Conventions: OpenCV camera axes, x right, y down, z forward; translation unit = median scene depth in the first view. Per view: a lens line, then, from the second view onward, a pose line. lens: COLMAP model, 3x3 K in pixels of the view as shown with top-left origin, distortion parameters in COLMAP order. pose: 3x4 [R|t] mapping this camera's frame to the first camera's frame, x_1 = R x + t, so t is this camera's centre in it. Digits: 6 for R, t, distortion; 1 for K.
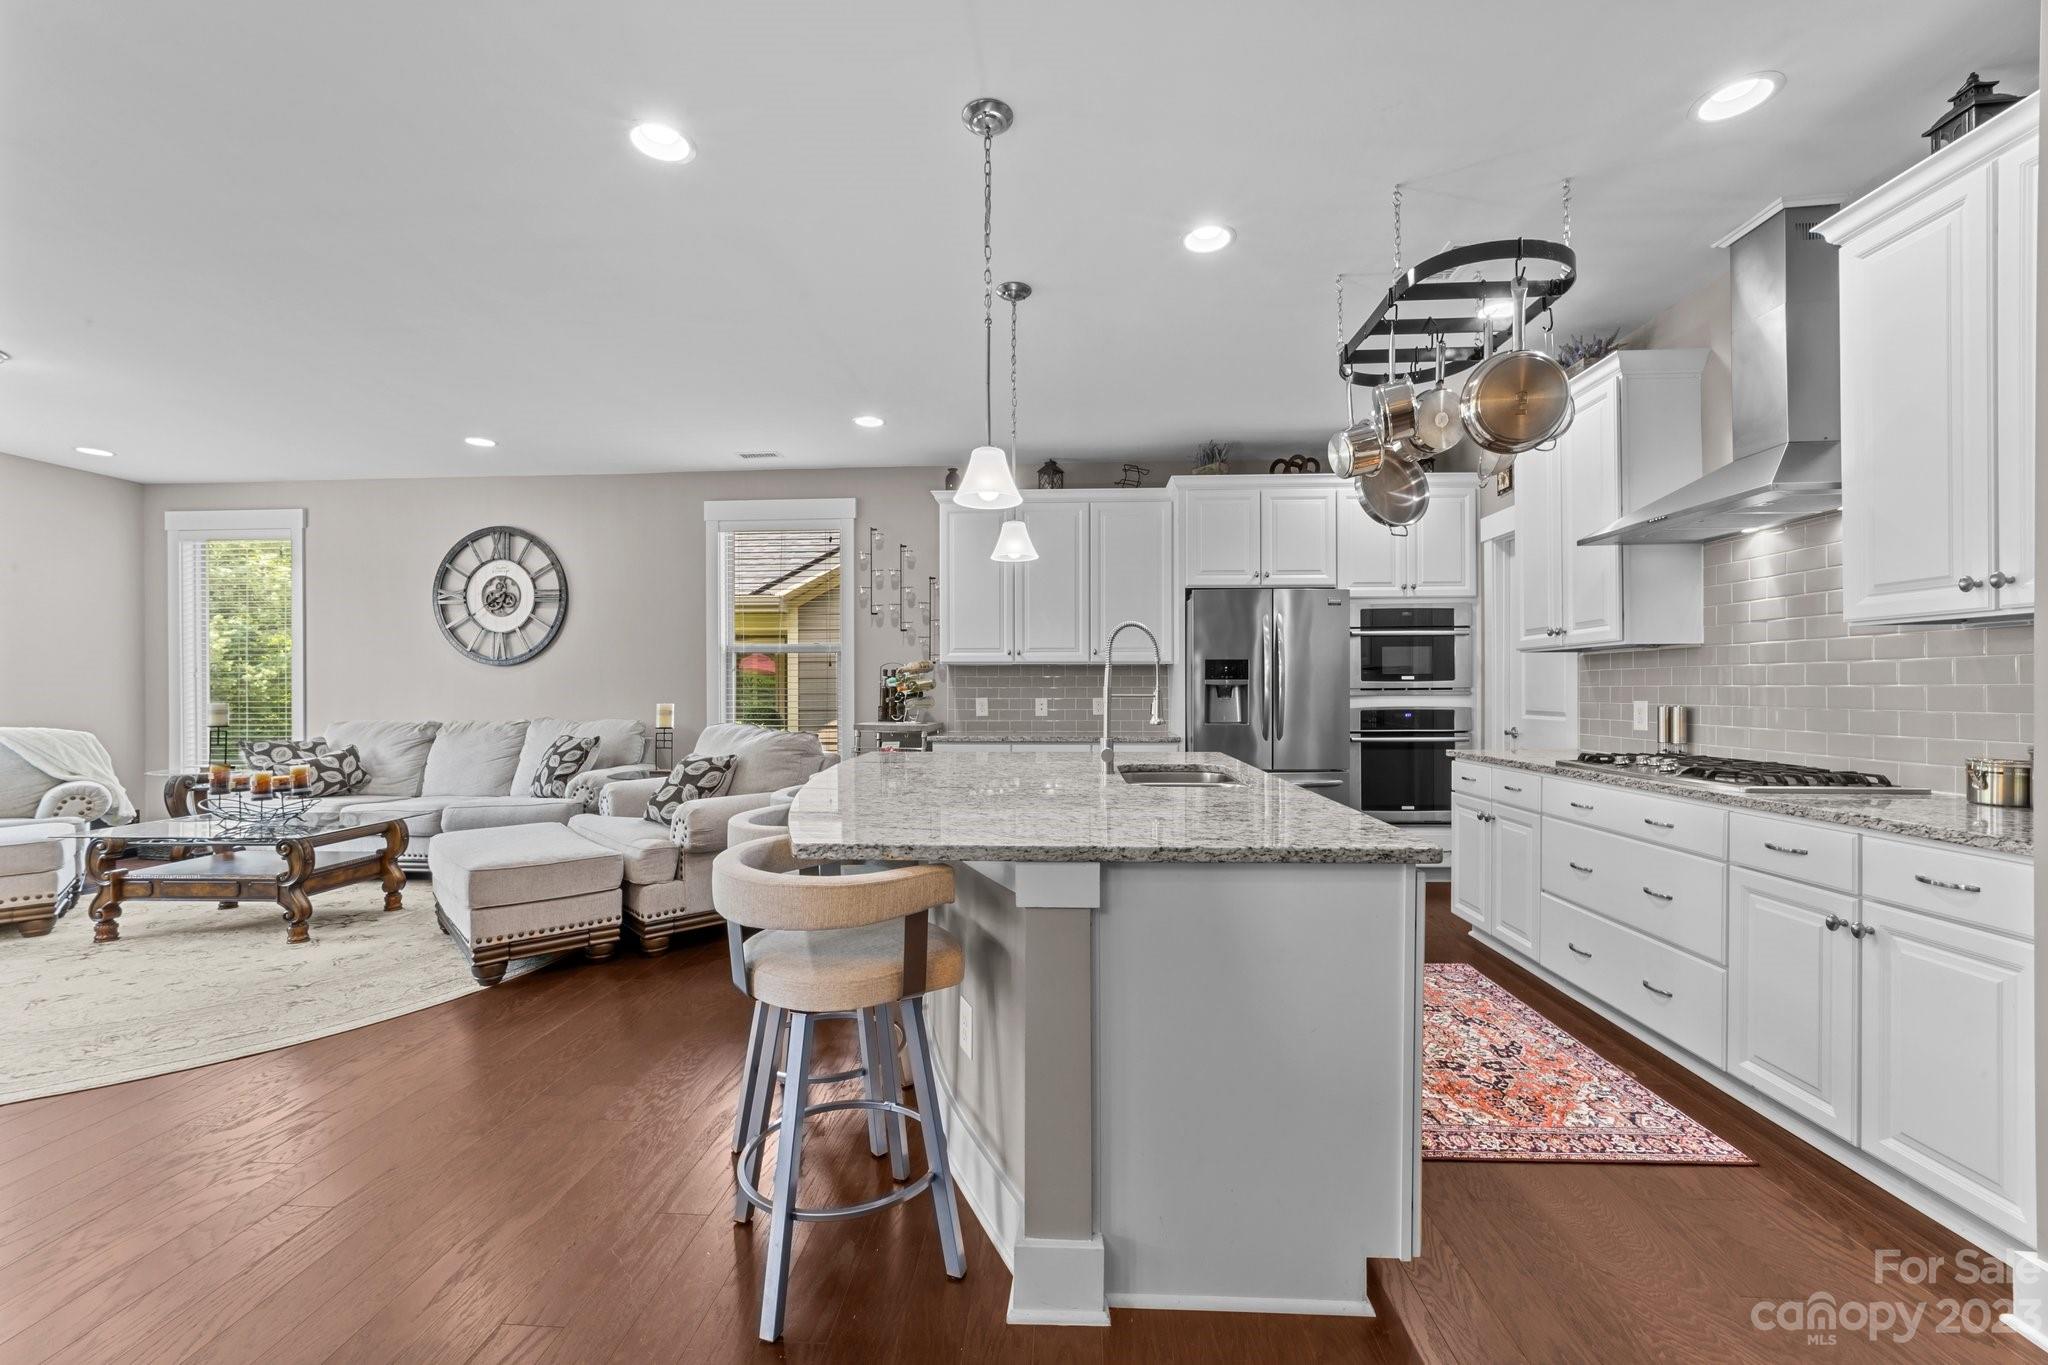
lens RADIAL K [[819.5, 0, 1026.8], [0, 819.5, 691.2], [0, 0, 1]] dist [-0.020795, 0.007634]
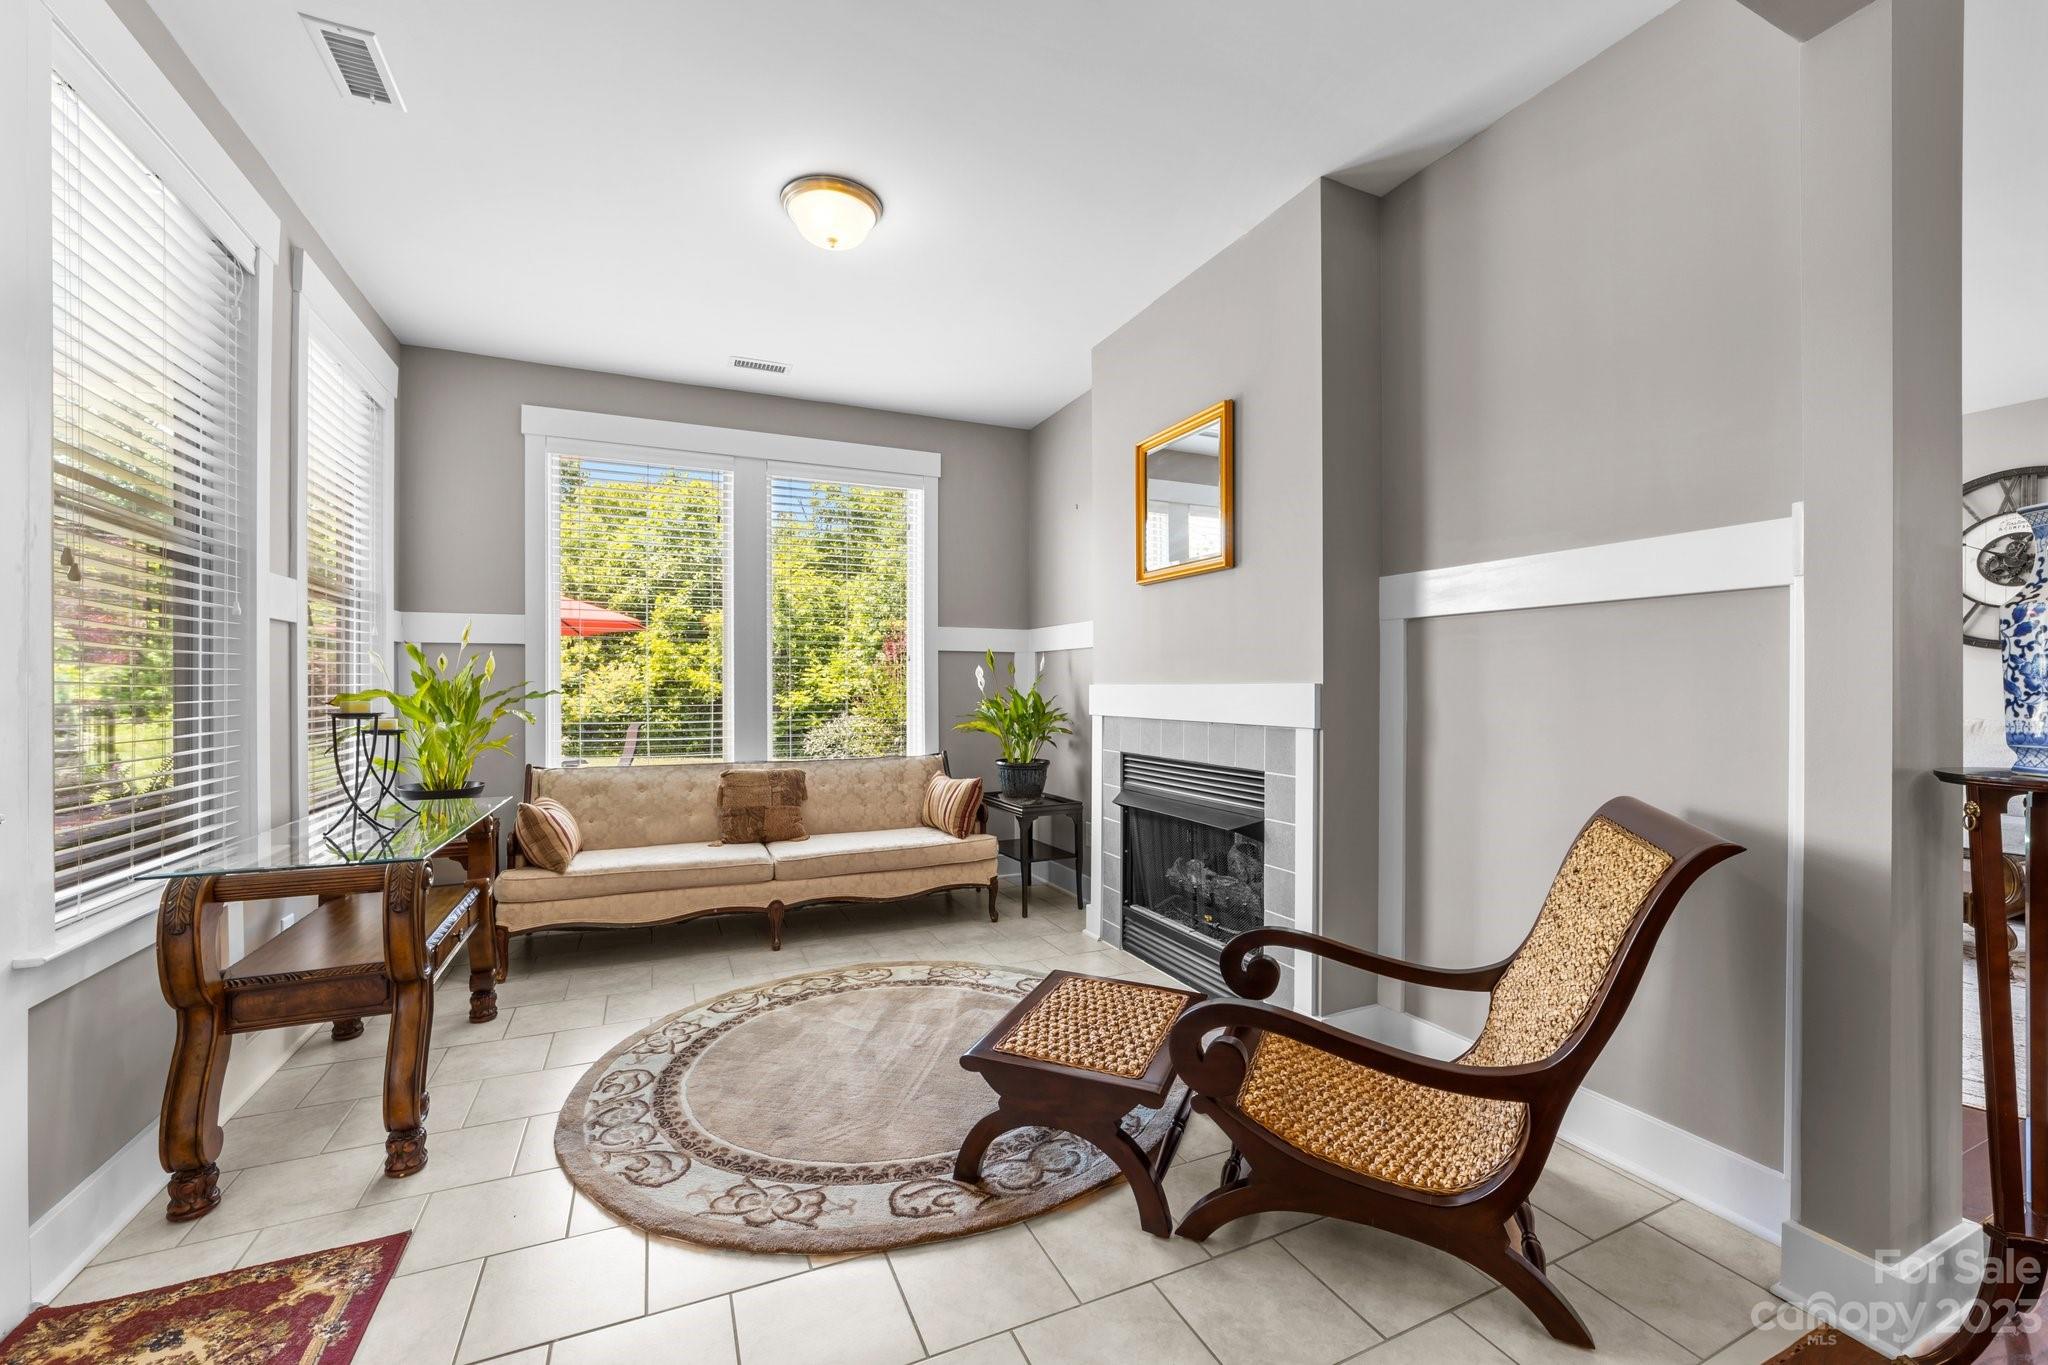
lens RADIAL K [[819.5, 0, 1026.8], [0, 819.5, 691.2], [0, 0, 1]] dist [-0.020795, 0.007634]
pose [[0.470398, 0.008398, -0.882415, -0.489143], [-0.005173, 0.999964, 0.006759, 0.008522], [0.882439, 0.001385, 0.470424, -0.218956]]
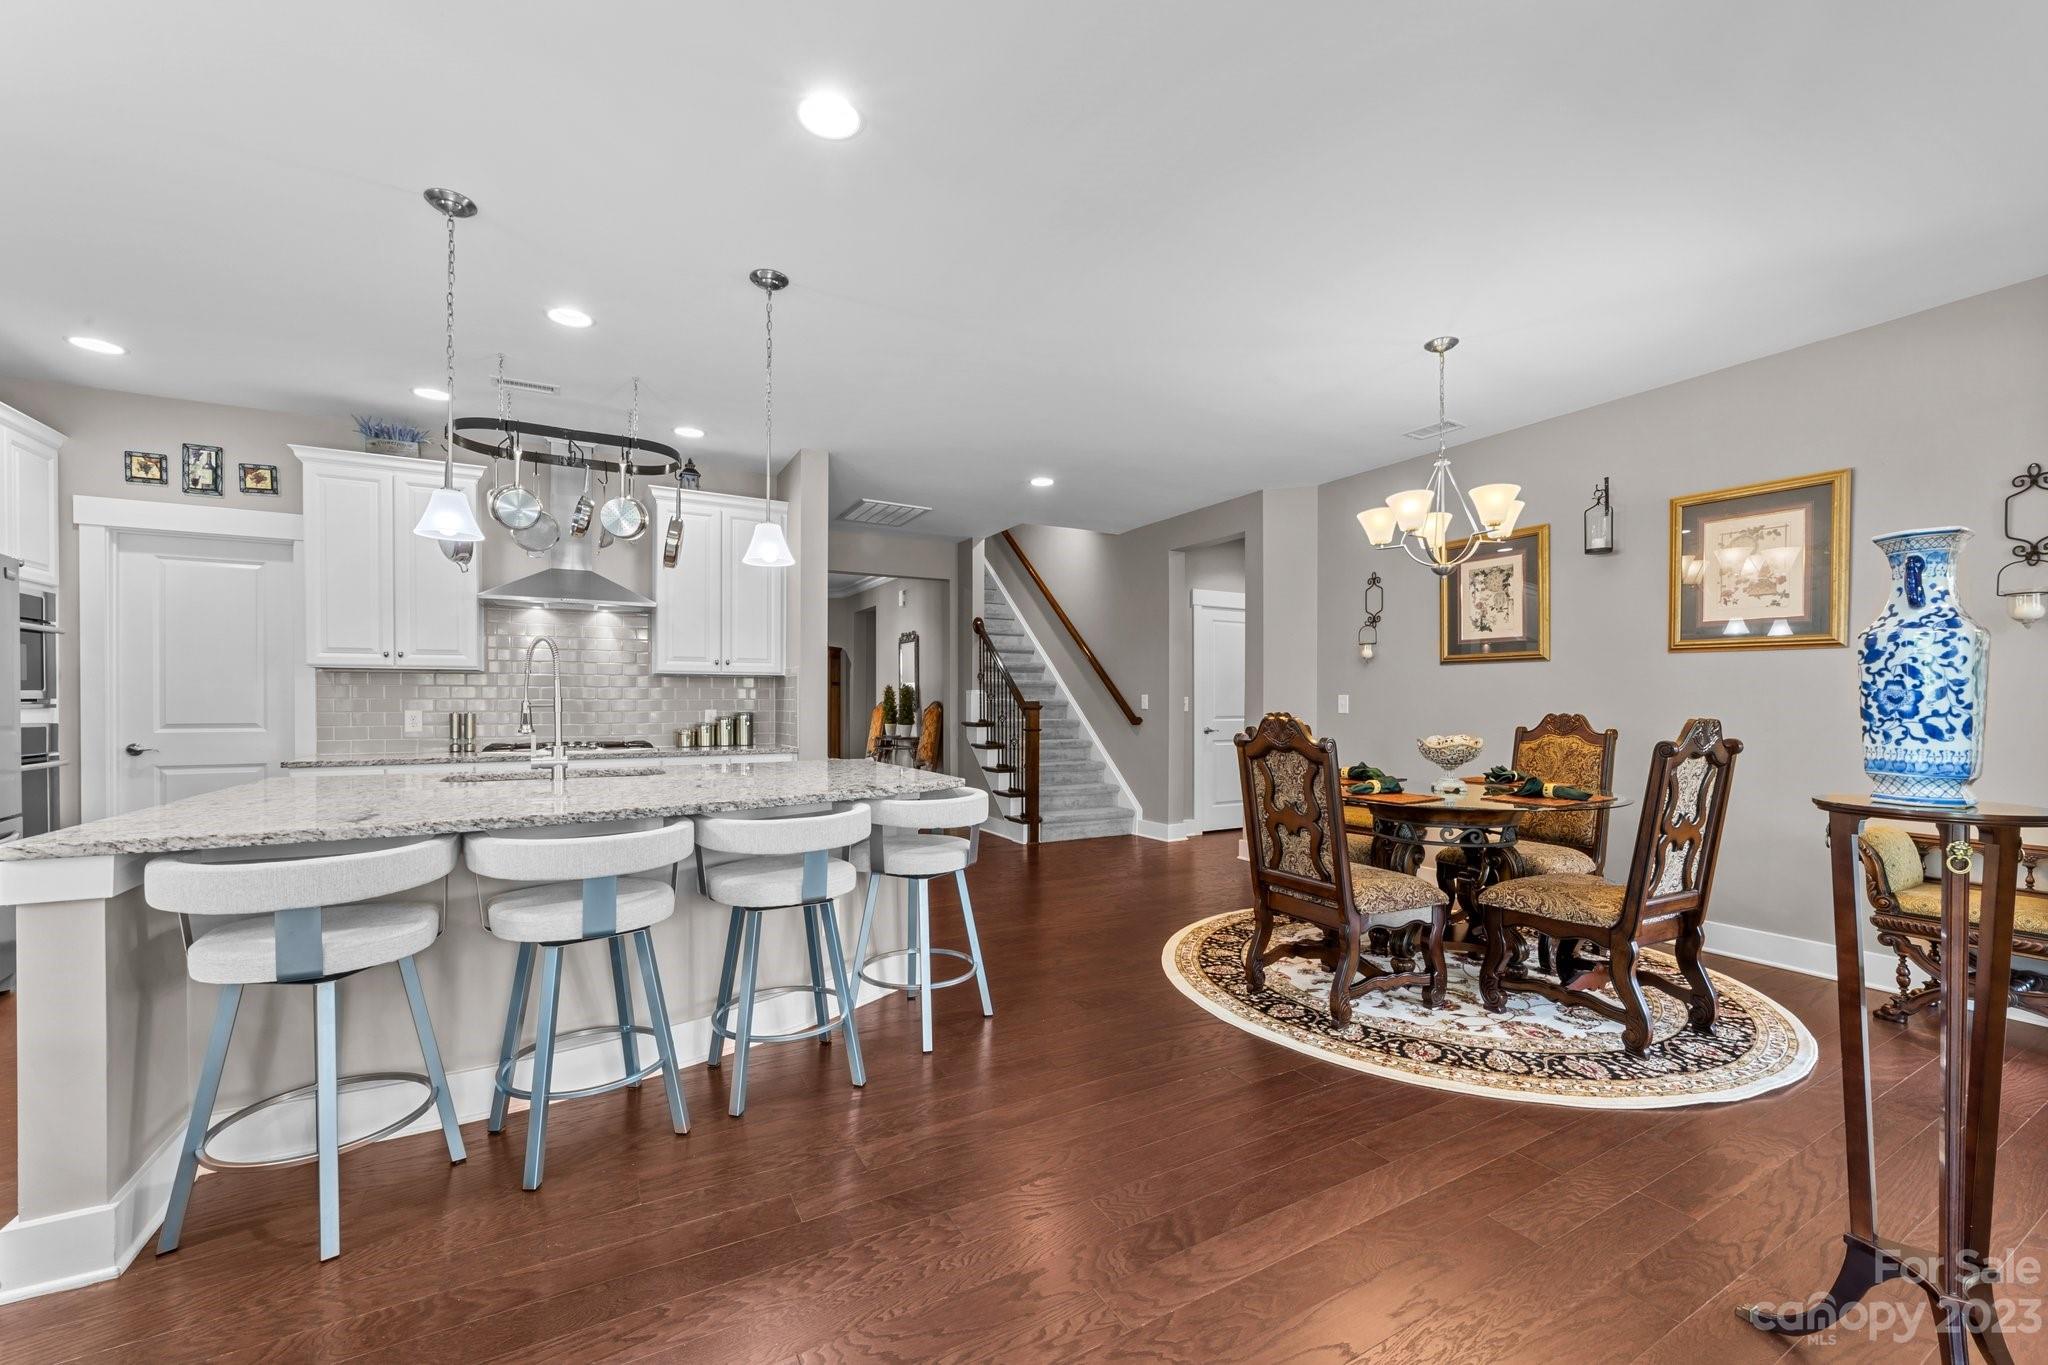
lens RADIAL K [[819.5, 0, 1026.8], [0, 819.5, 691.2], [0, 0, 1]] dist [-0.020795, 0.007634]
pose [[-0.539838, 0.014409, 0.841646, -0.637094], [0.004059, 0.999886, -0.014515, 0.002760], [-0.841759, -0.004420, -0.539835, 0.613137]]
